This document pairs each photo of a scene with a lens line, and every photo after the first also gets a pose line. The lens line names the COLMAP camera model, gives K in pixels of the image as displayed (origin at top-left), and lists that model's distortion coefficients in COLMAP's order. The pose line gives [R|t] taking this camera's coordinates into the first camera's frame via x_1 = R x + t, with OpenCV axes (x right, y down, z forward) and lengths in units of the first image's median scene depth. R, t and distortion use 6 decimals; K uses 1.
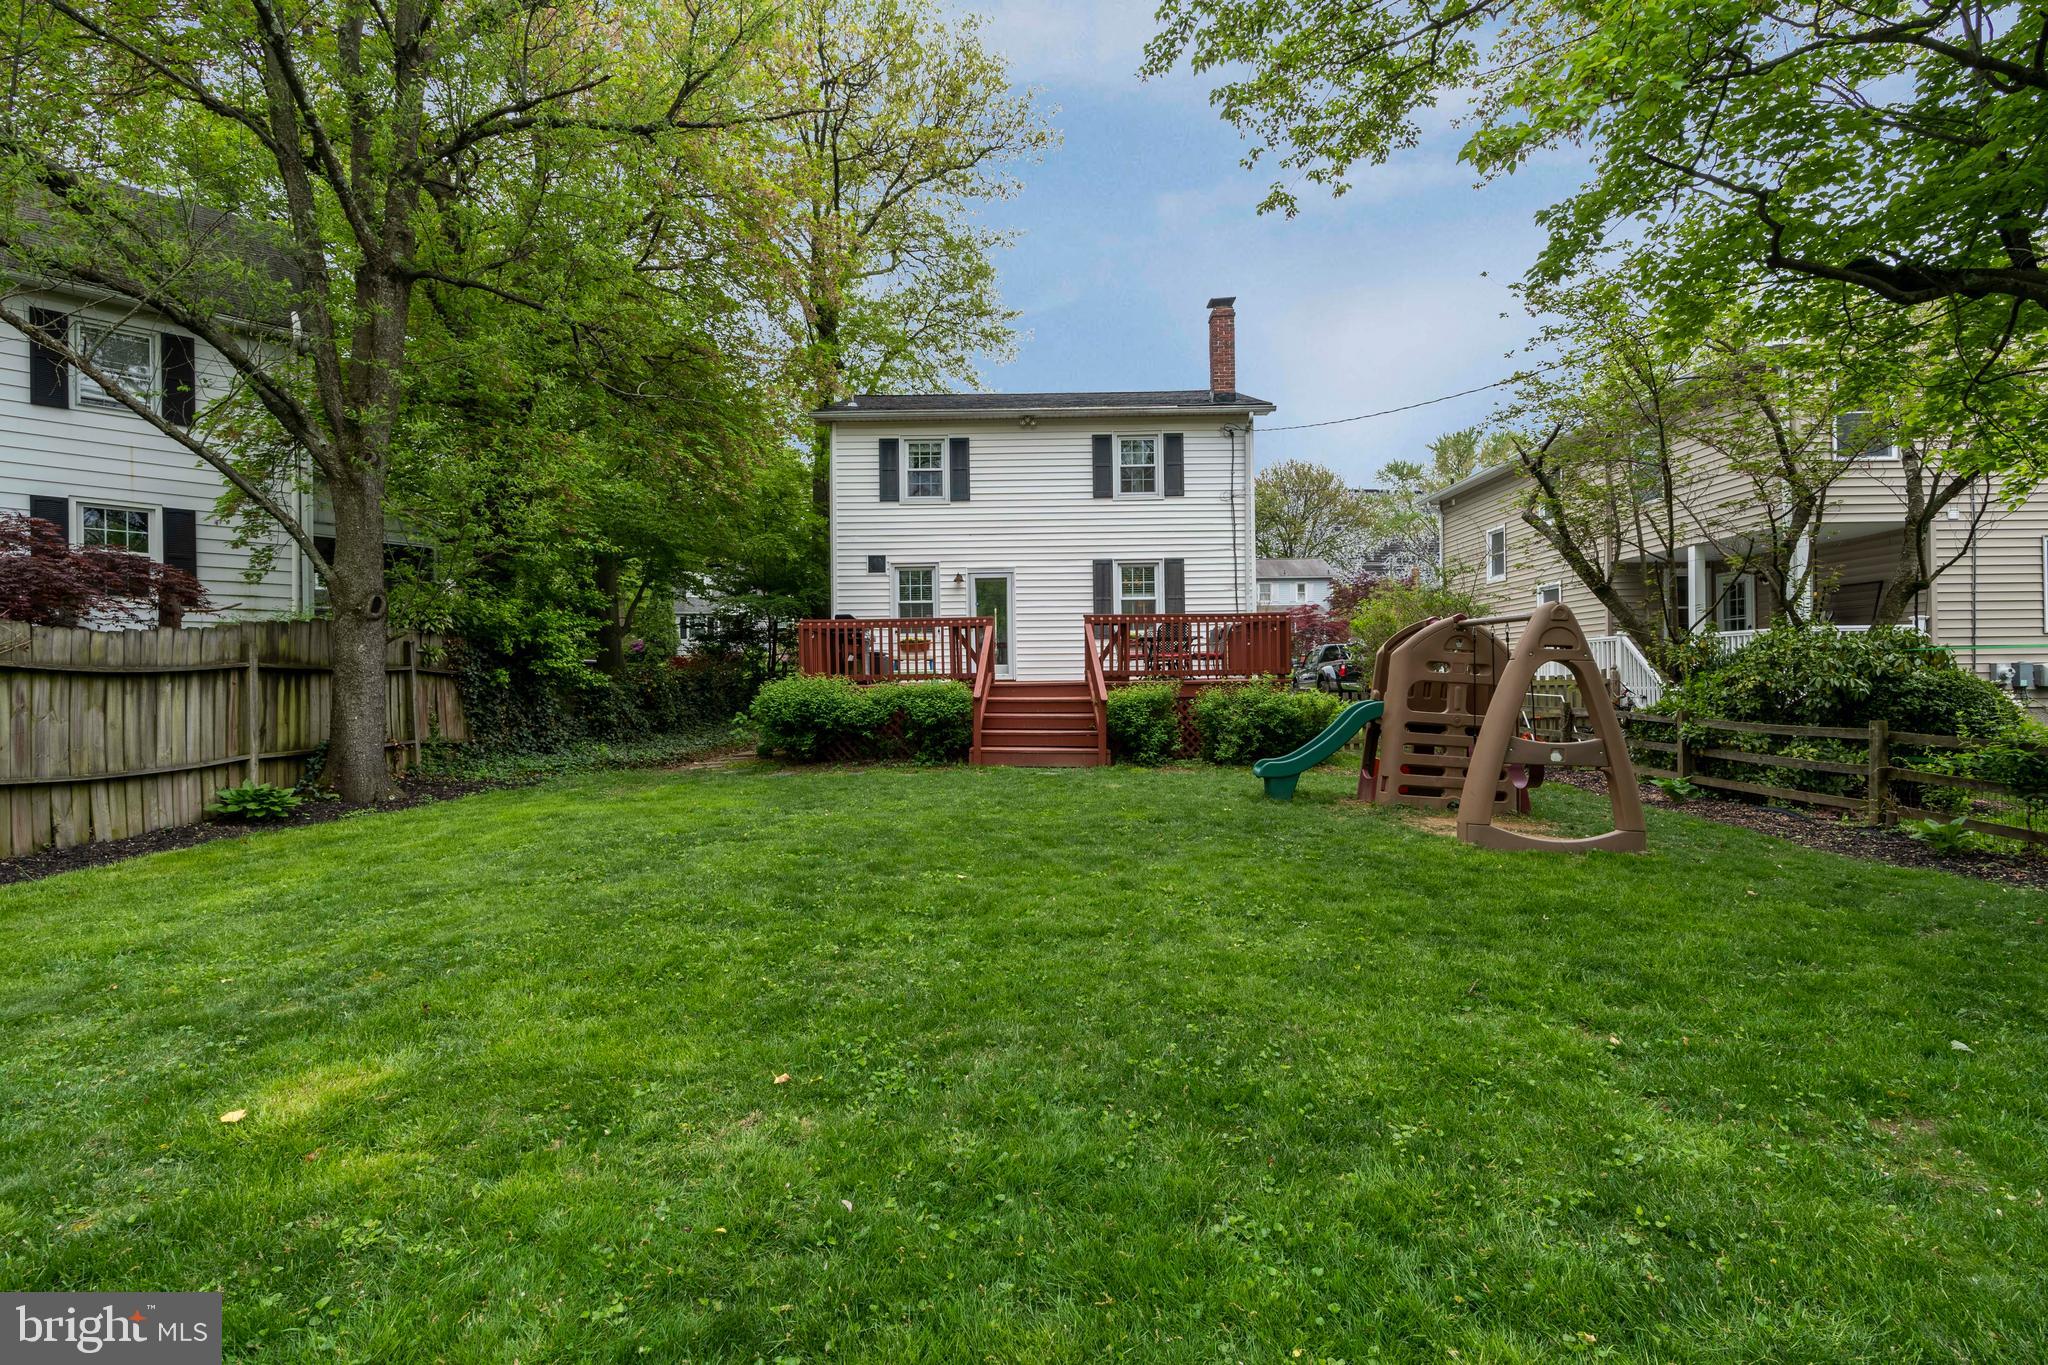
lens RADIAL K [[928.2, 0, 1027.2], [0, 928.2, 680.6], [0, 0, 1]] dist [-0.005054, 0.001266]
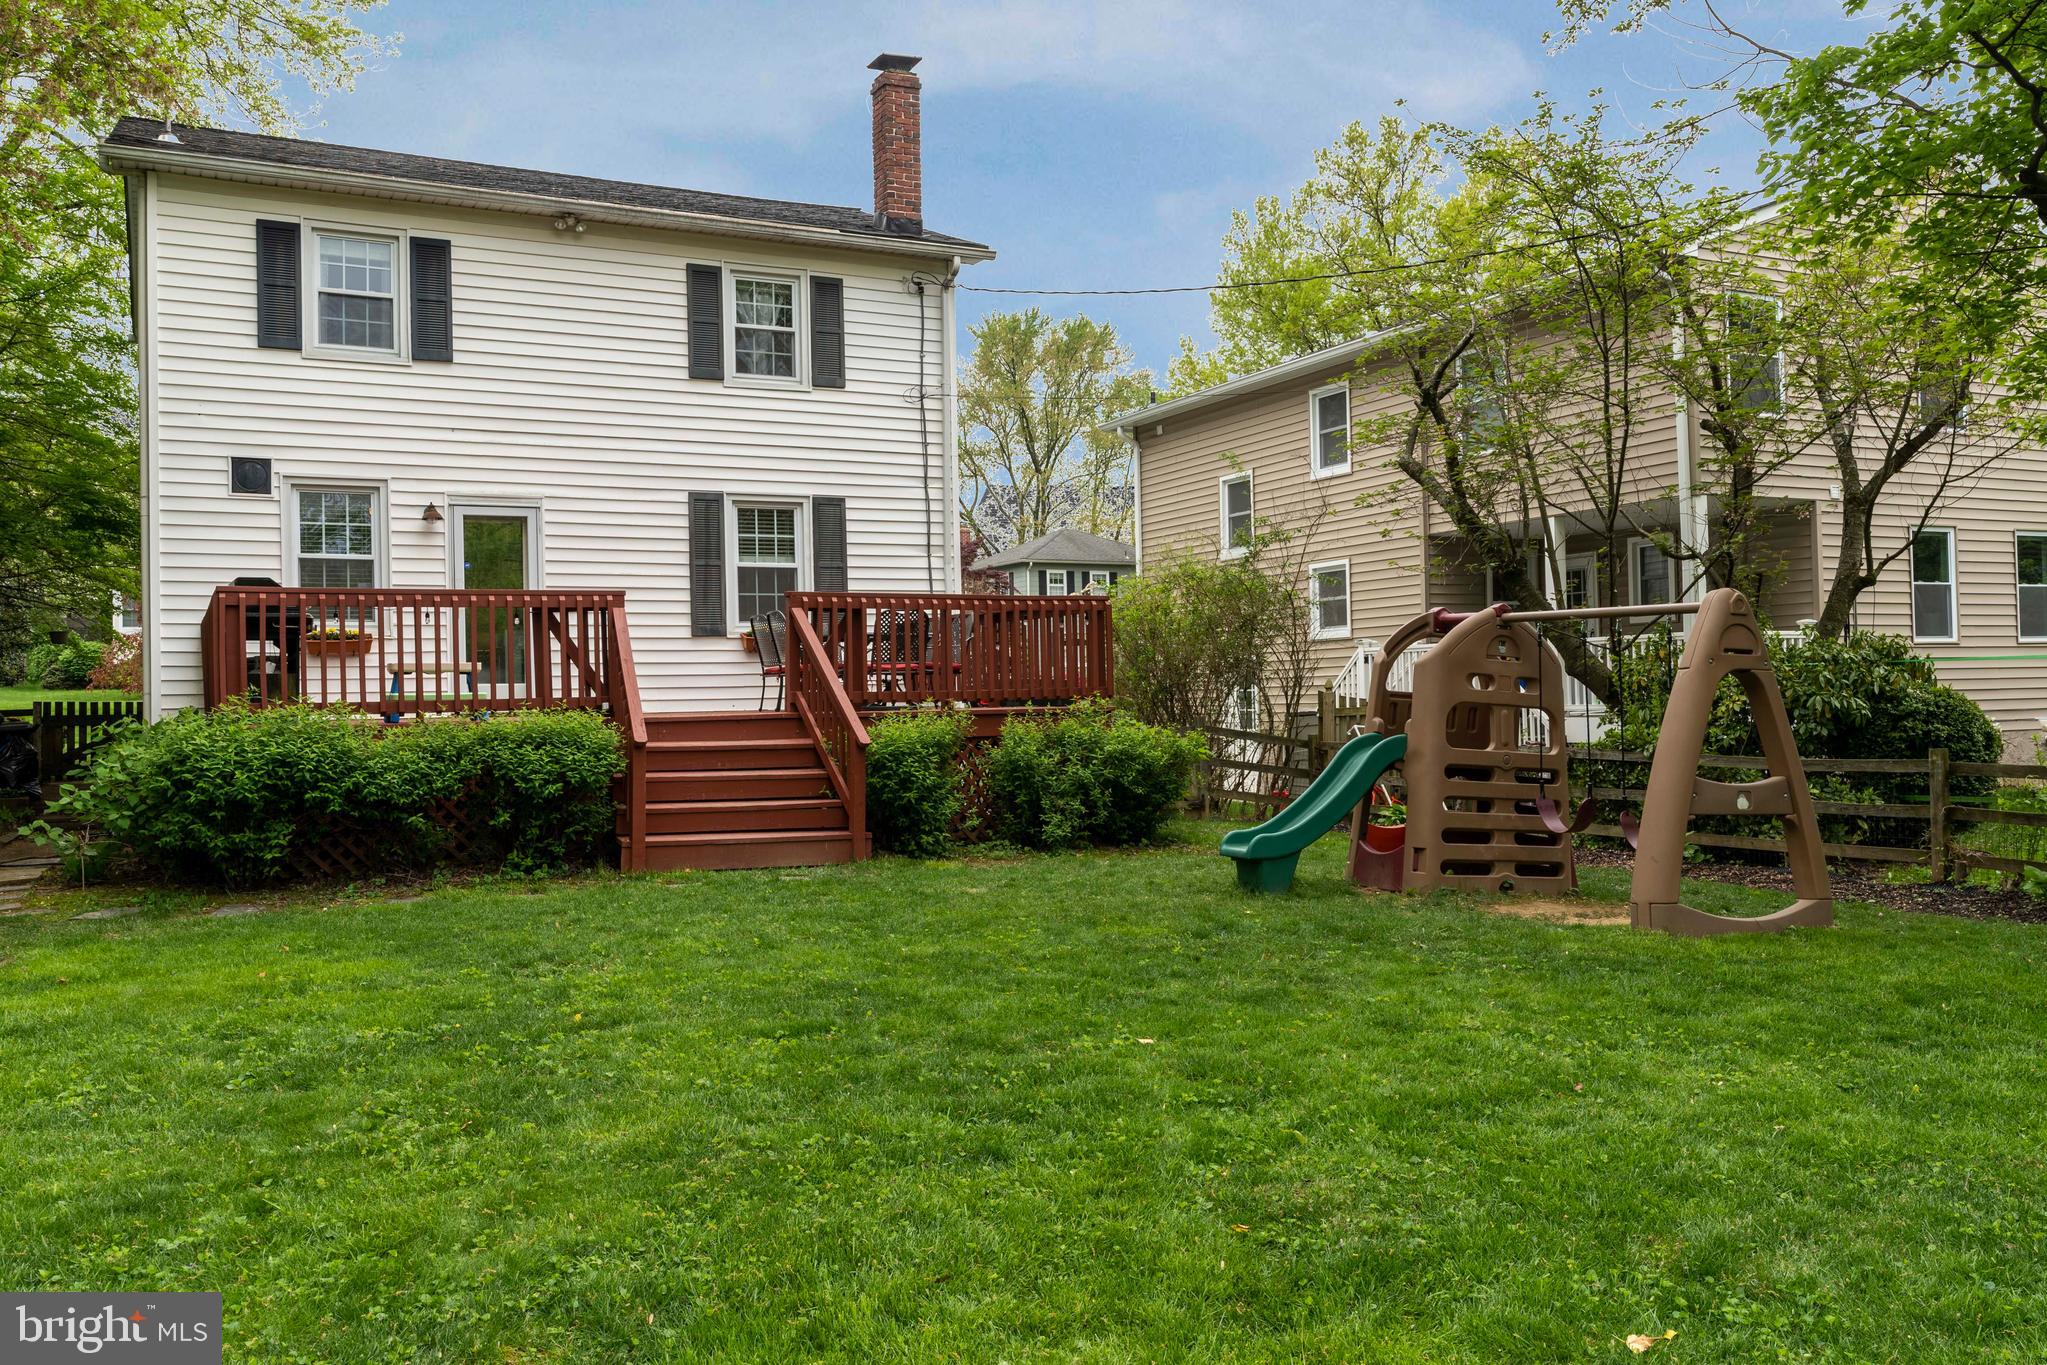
lens RADIAL K [[1674.7, 0, 1023.5], [0, 1674.7, 682.5], [0, 0, 1]] dist [-0.001173, 0.000043]
pose [[0.884226, 0.000941, 0.467059, -0.215063], [0.009214, 0.999768, -0.019459, 0.003256], [-0.466969, 0.021510, 0.884012, 0.040647]]
